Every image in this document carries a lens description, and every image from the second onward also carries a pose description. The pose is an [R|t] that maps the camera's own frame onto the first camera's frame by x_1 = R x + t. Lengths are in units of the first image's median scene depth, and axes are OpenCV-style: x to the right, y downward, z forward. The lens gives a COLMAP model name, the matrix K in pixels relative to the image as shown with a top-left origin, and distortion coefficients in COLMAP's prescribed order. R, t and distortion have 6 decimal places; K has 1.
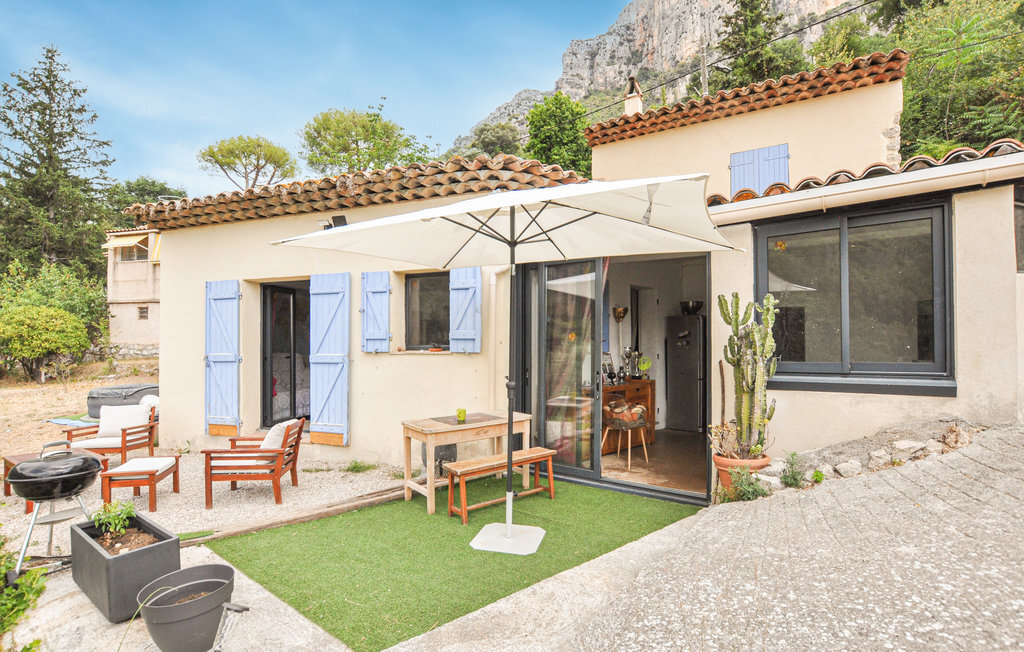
lens RADIAL K [[467.7, 0, 520.6], [0, 467.7, 348.4], [0, 0, 1]] dist [-0.030612, 0.002165]
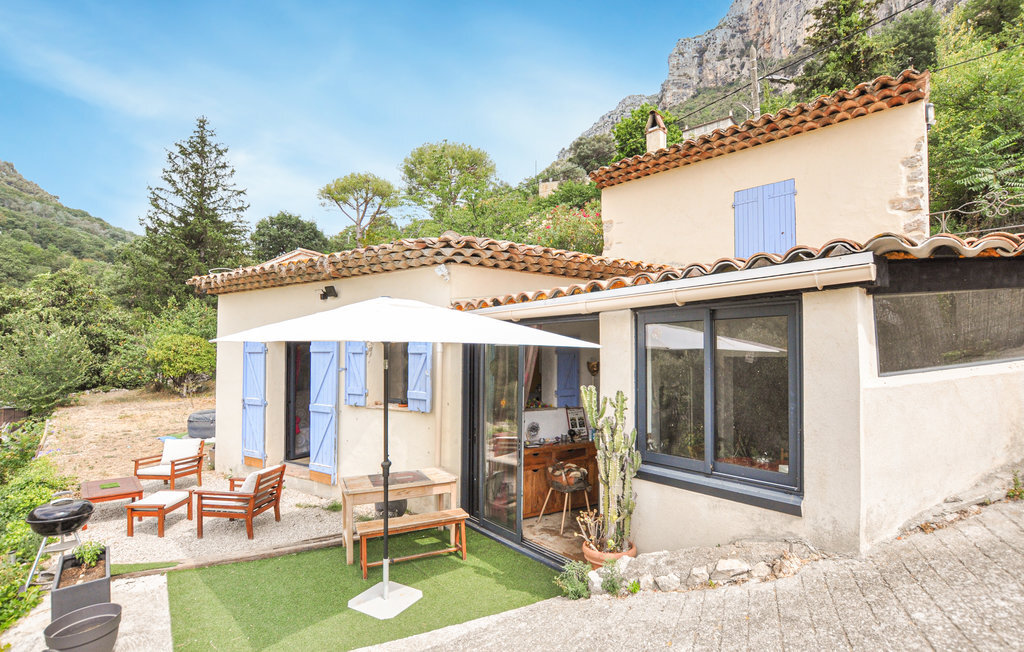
lens RADIAL K [[467.7, 0, 520.6], [0, 467.7, 348.4], [0, 0, 1]] dist [-0.030612, 0.002165]
pose [[0.972791, 0.003186, -0.231663, 0.280195], [-0.007055, 0.999849, -0.015875, -0.094501], [0.231577, 0.017077, 0.972667, -0.012996]]
